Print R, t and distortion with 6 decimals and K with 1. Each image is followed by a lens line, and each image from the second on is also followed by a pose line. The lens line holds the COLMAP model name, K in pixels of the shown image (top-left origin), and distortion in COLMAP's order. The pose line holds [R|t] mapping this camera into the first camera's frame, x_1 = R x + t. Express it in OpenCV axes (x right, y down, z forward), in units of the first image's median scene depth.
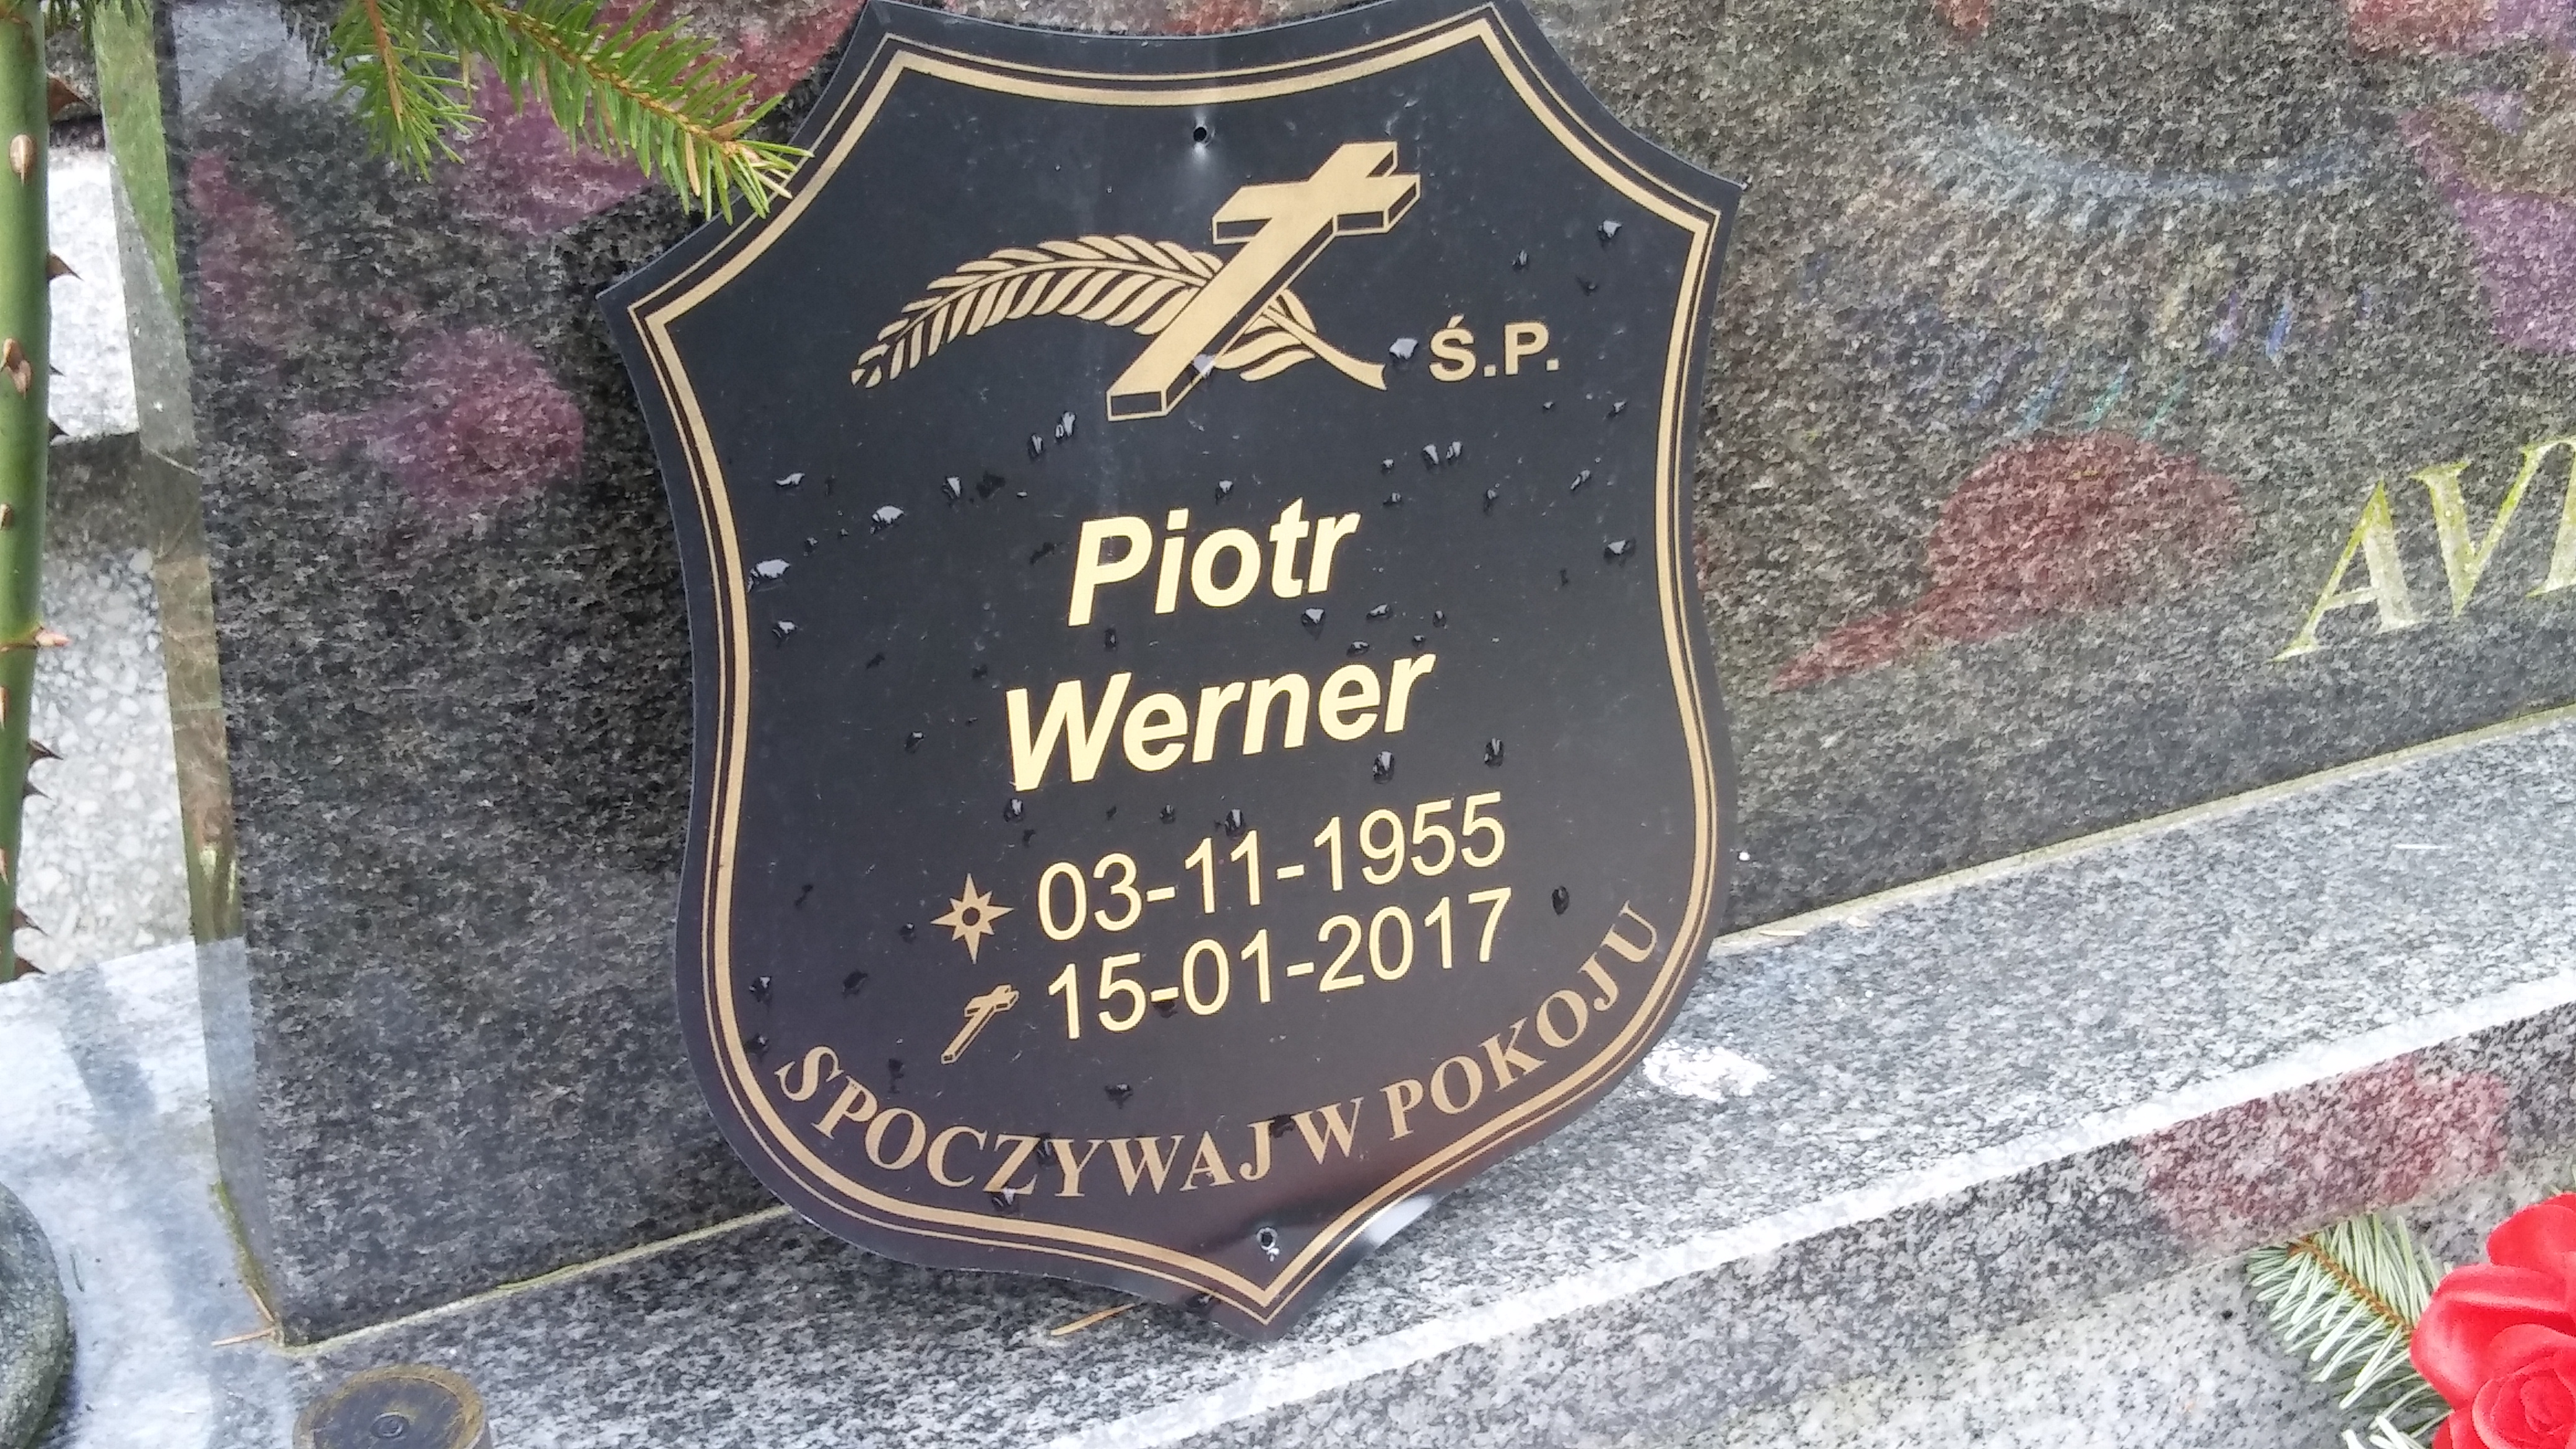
lens RADIAL K [[3722.2, 0, 1286.1], [0, 3722.2, 656.4], [0, 0, 1]] dist [0.122218, 0.033668]
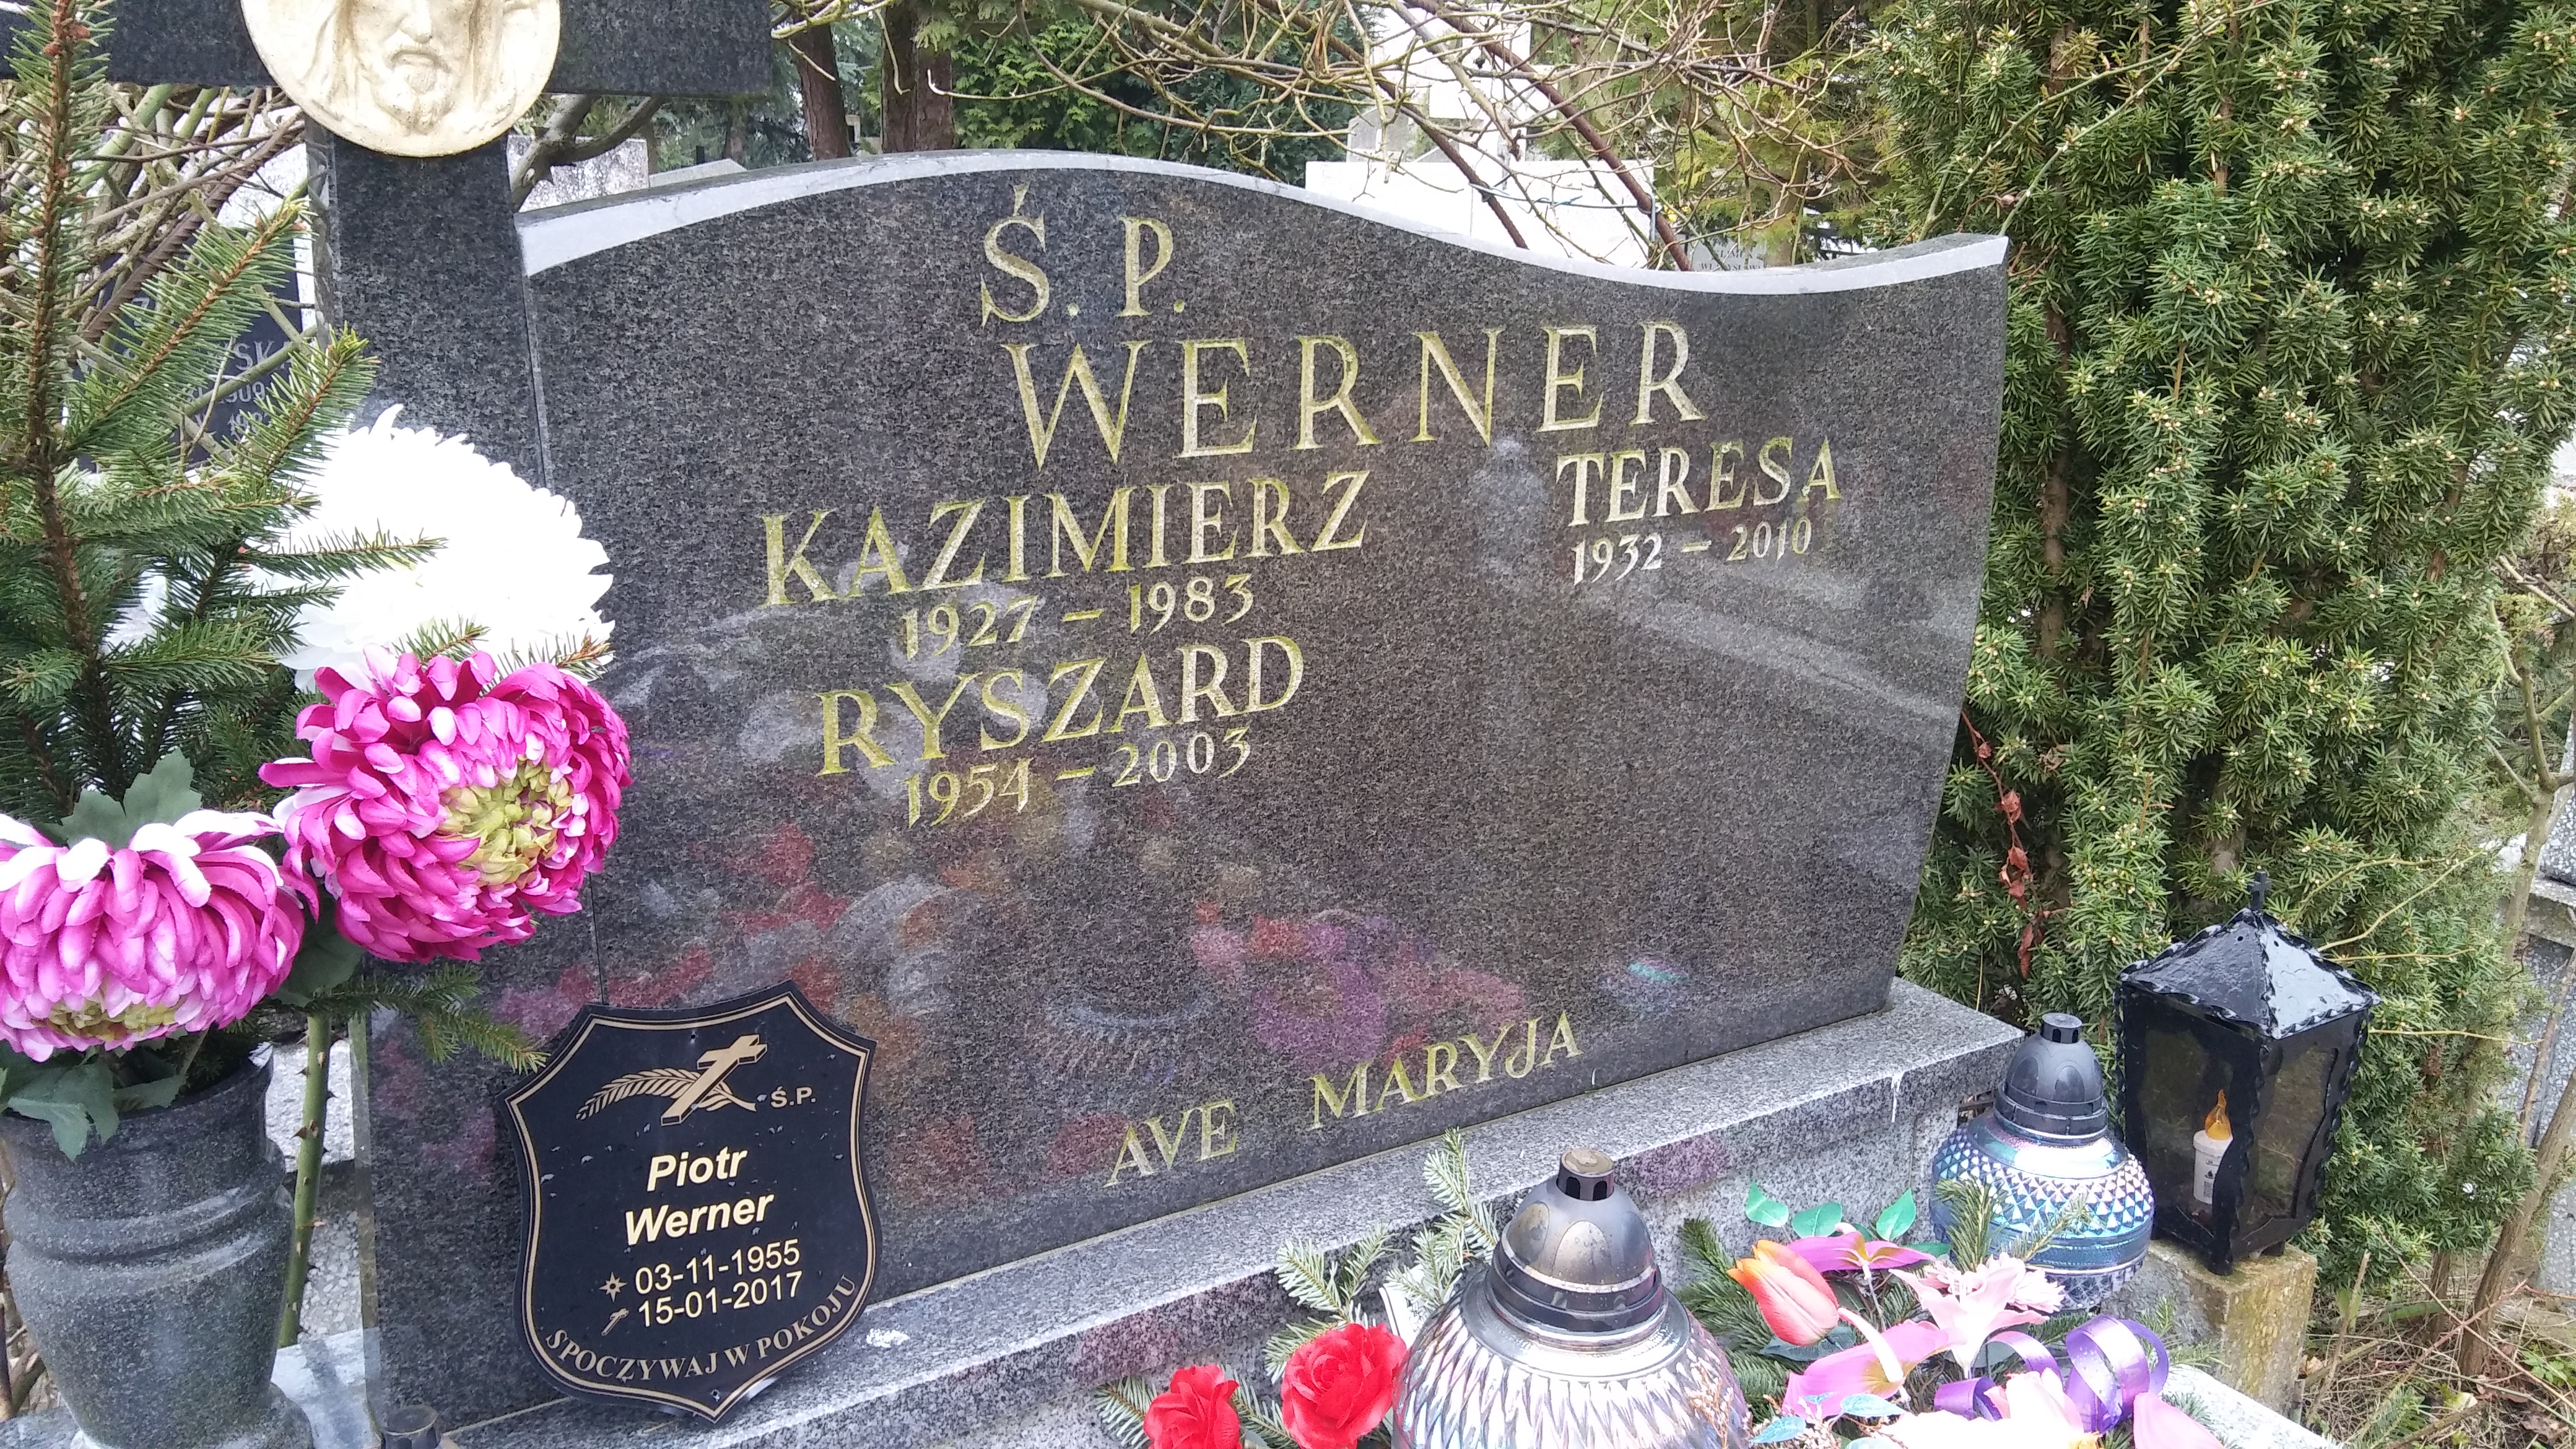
lens RADIAL K [[2089.4, 0, 1303.2], [0, 2089.4, 682.6], [0, 0, 1]] dist [0.172536, -0.347246]
pose [[0.992498, -0.023025, 0.120074, 0.282844], [0.054244, 0.963082, -0.263686, 0.081143], [-0.109570, 0.268221, 0.957106, -0.915278]]
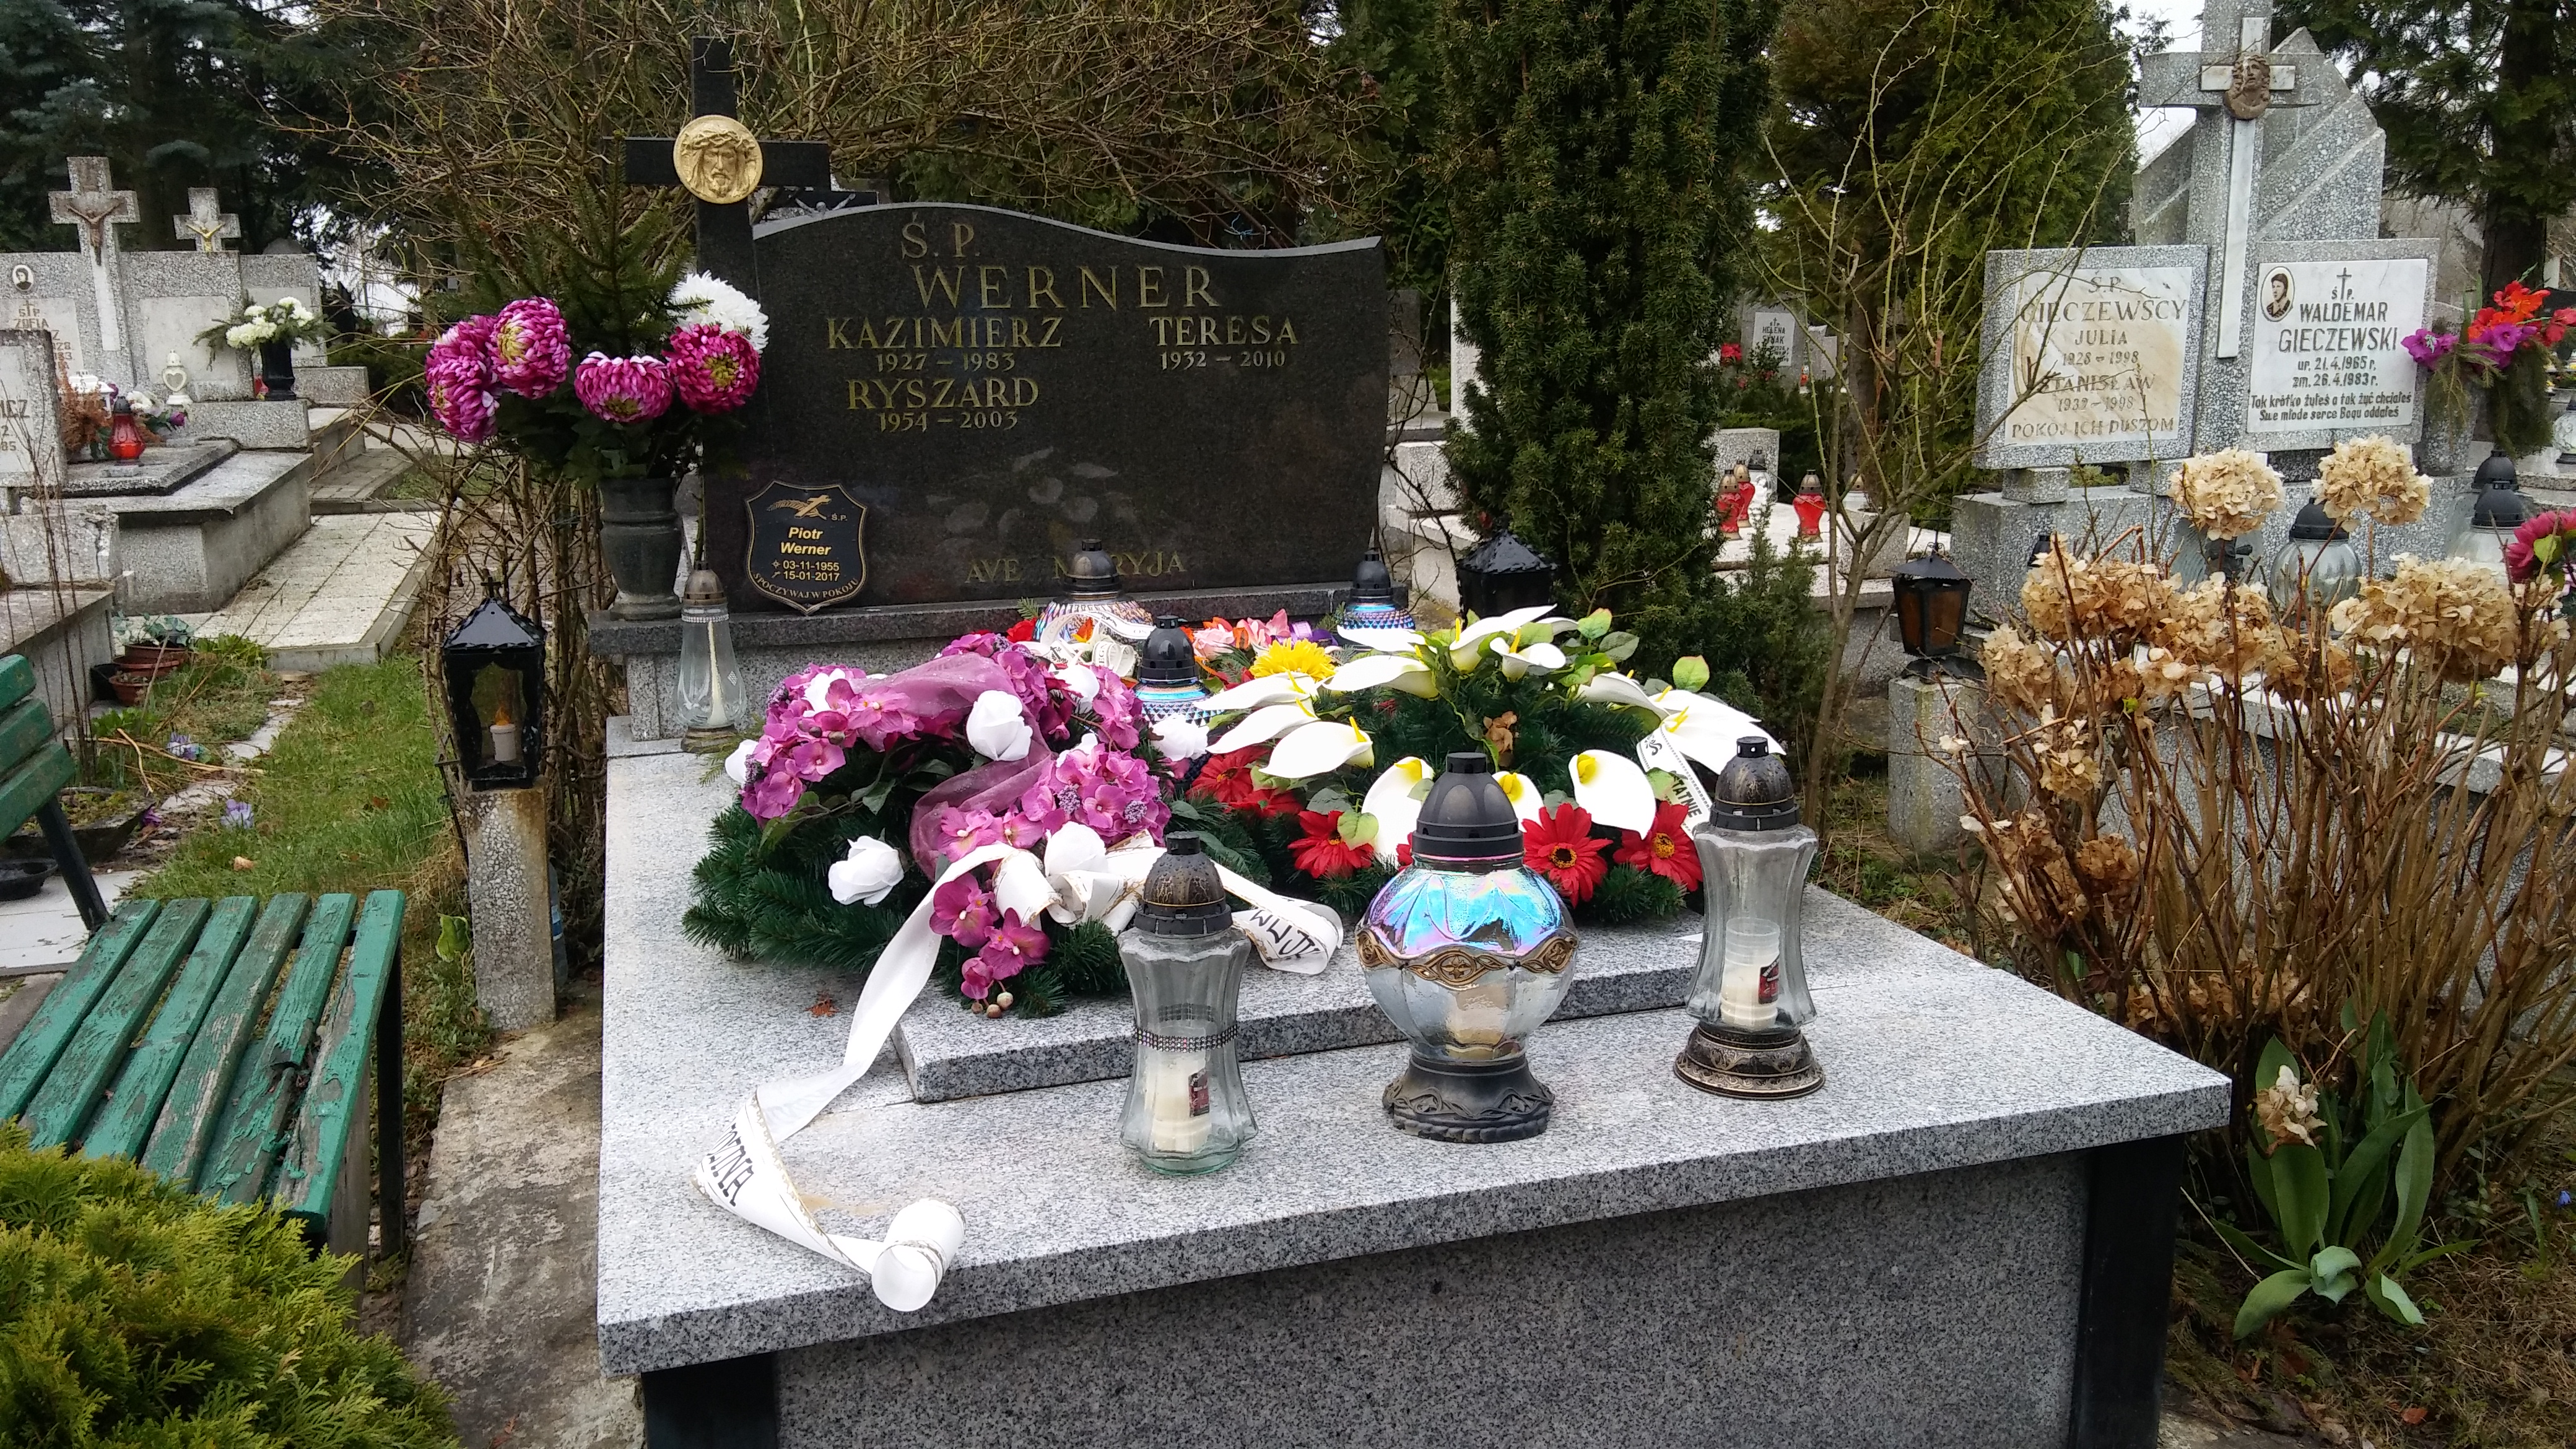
lens RADIAL K [[2089.4, 0, 1303.2], [0, 2089.4, 682.6], [0, 0, 1]] dist [0.172536, -0.347246]
pose [[0.990983, -0.001254, -0.133982, 1.987051], [-0.044267, 0.940743, -0.336218, 2.114788], [0.126464, 0.339117, 0.932205, -3.825693]]
